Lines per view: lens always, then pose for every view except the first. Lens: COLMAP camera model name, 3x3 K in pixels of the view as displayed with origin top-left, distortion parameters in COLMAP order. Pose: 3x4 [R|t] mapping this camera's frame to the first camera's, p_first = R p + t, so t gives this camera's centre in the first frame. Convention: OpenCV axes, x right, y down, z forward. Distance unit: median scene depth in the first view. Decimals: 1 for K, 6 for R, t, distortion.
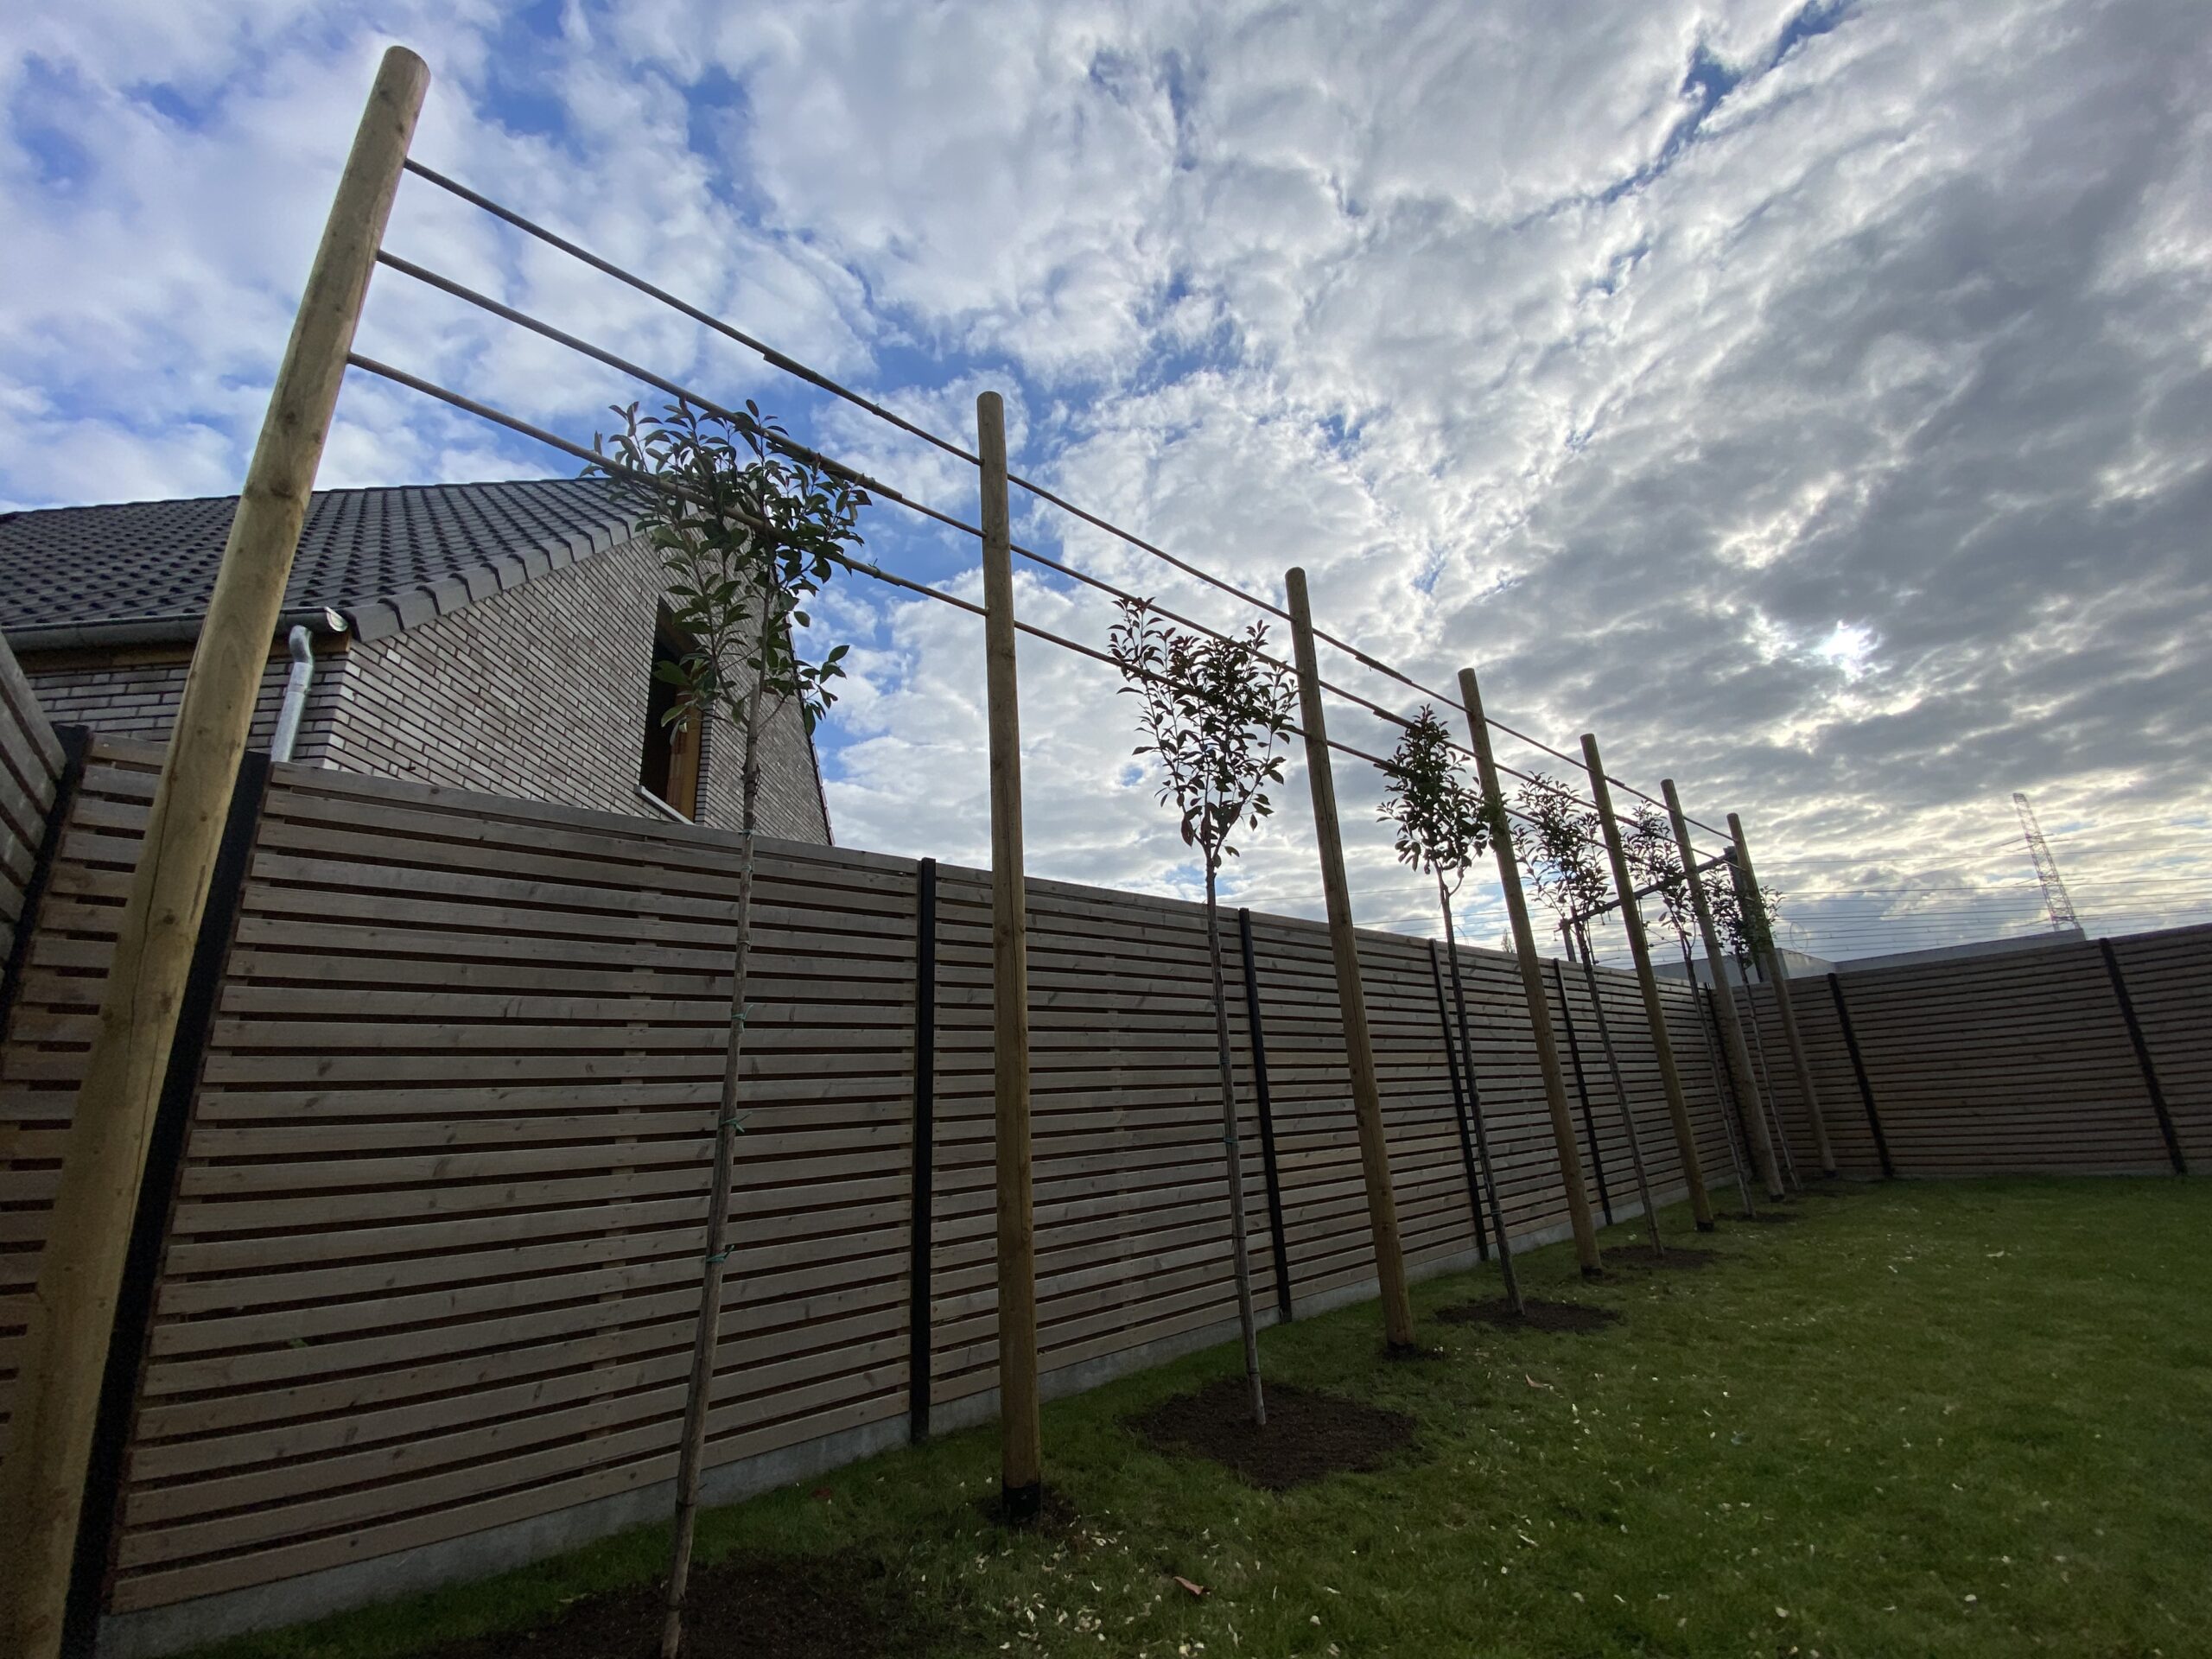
lens RADIAL K [[884.8, 0, 1106.0], [0, 884.8, 829.5], [0, 0, 1]] dist [0.076631, -0.040668]
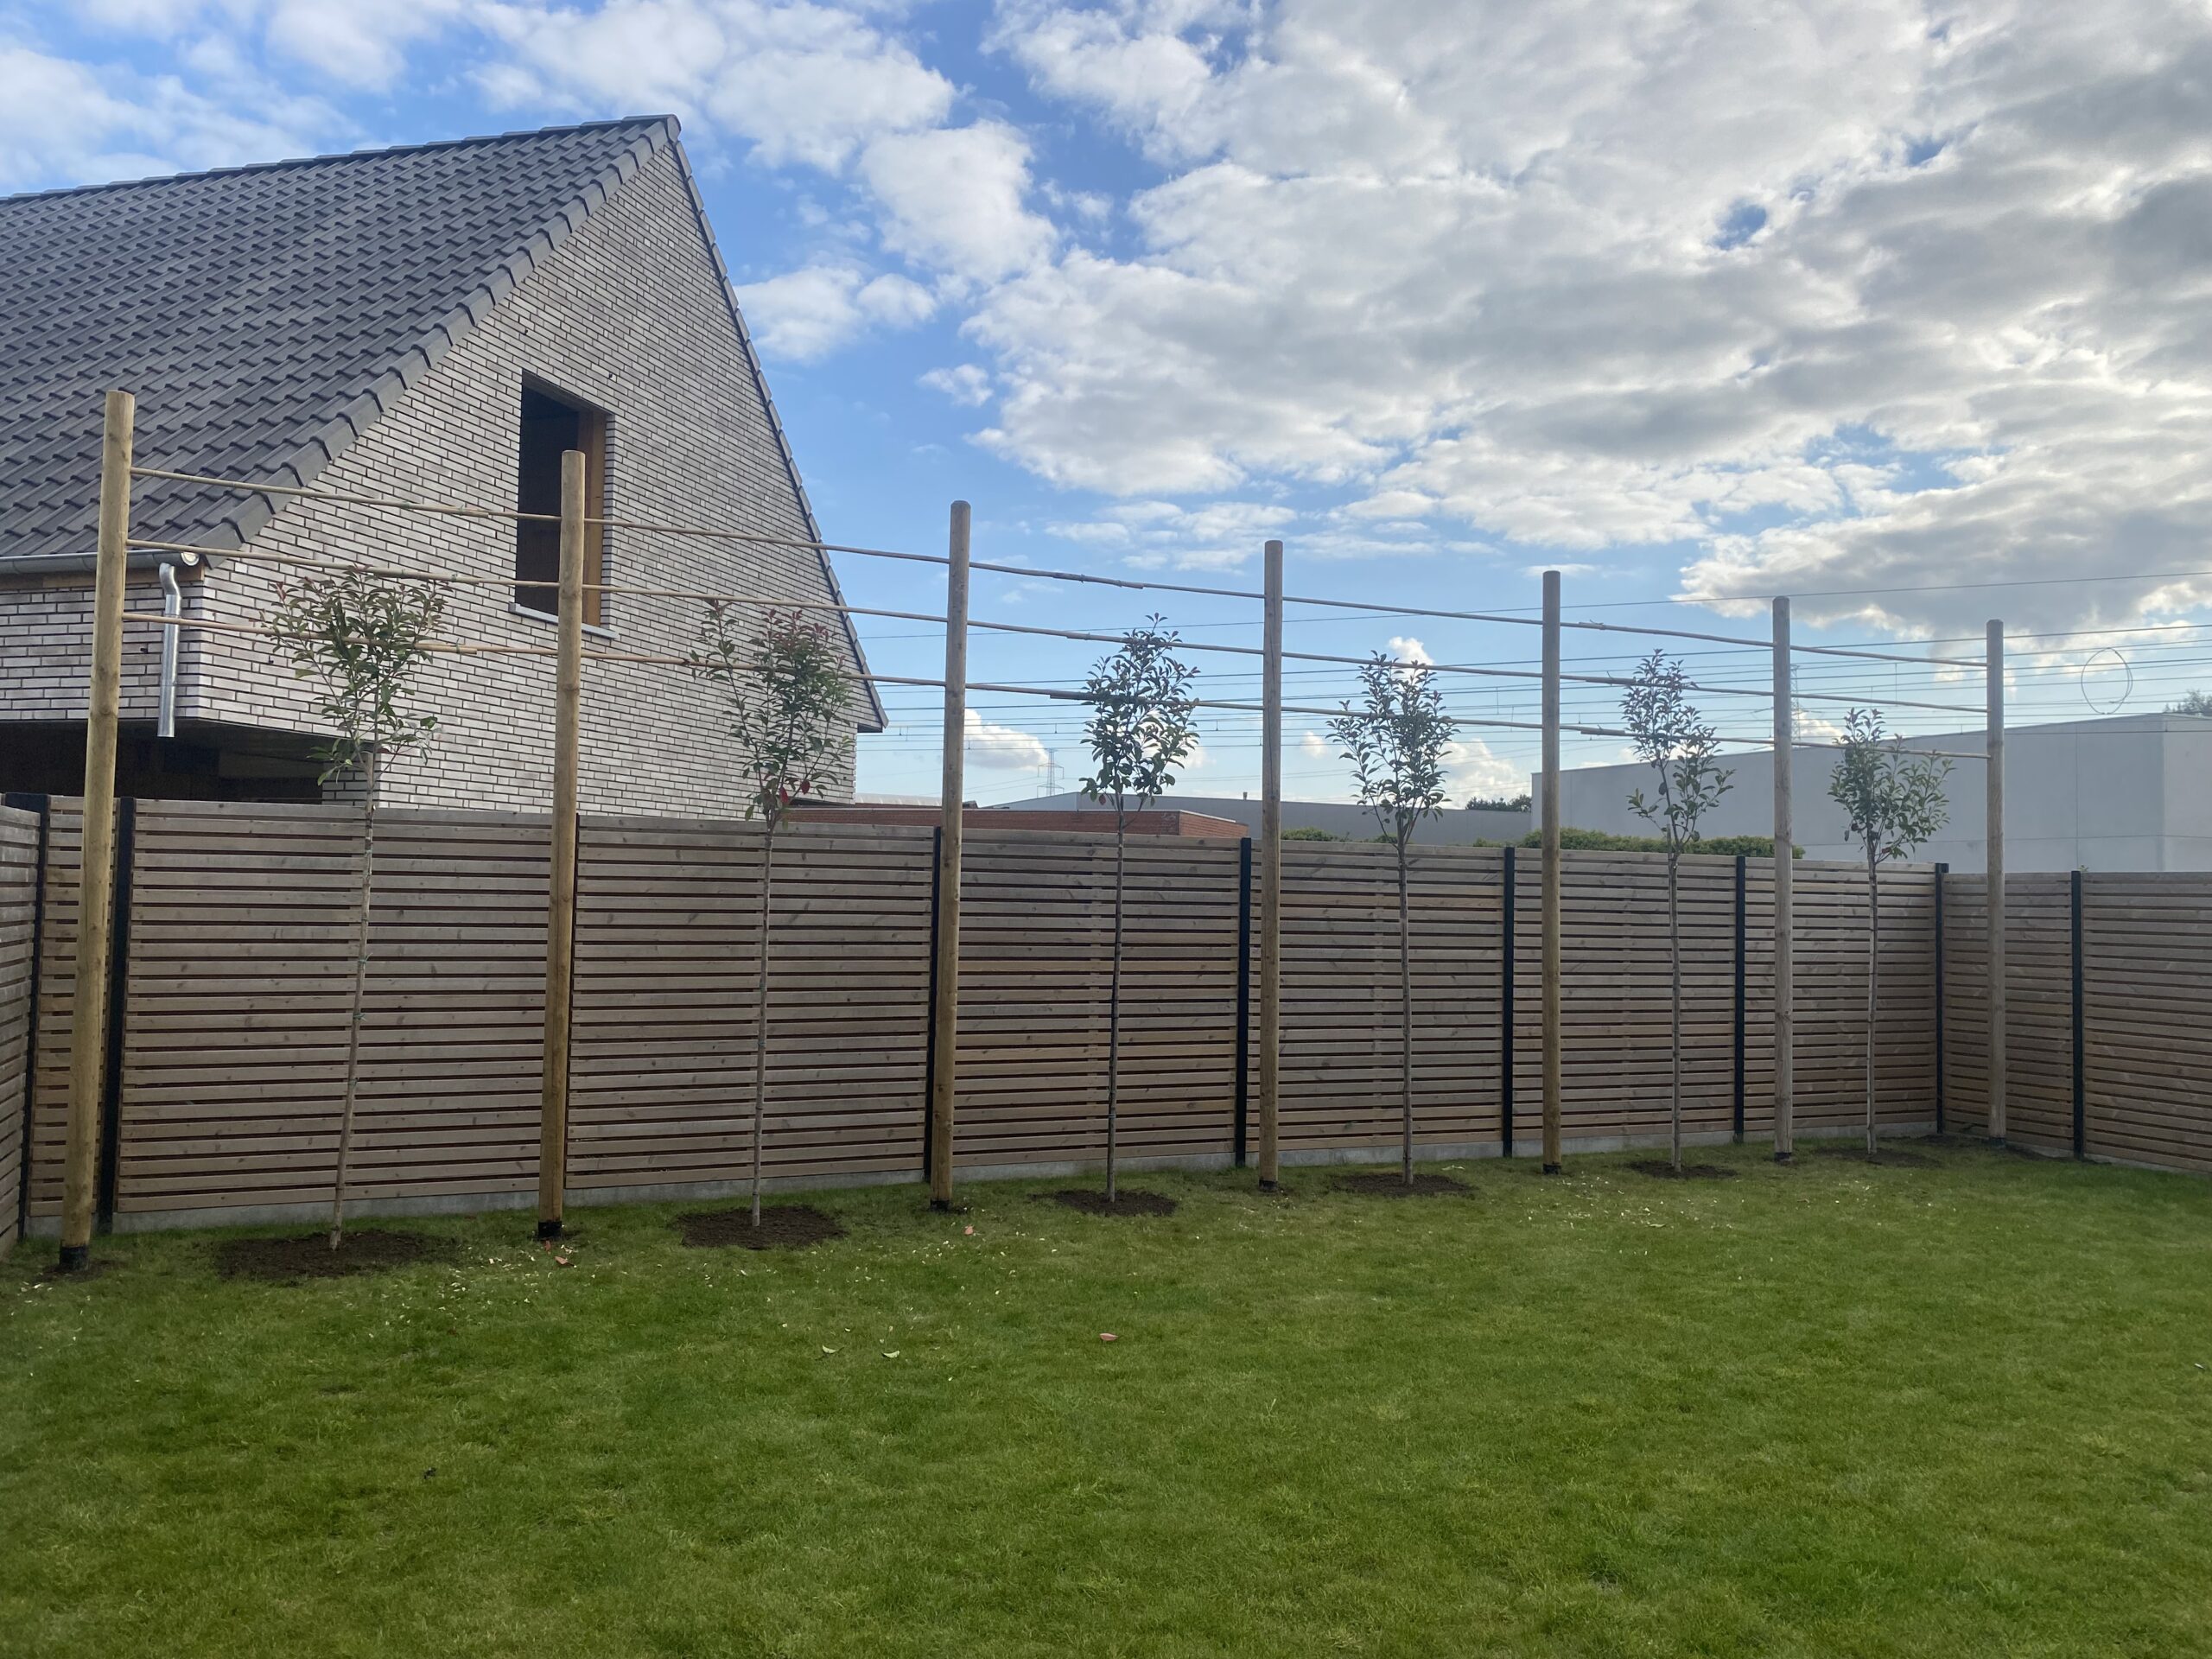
lens RADIAL K [[1751.9, 0, 1099.0], [0, 1751.9, 787.7], [0, 0, 1]] dist [0.103495, 0.001511]
pose [[0.949752, 0.052097, -0.308639, 1.007479], [0.024318, 0.970789, 0.238698, -0.459081], [0.312059, -0.234209, 0.920742, -0.849272]]
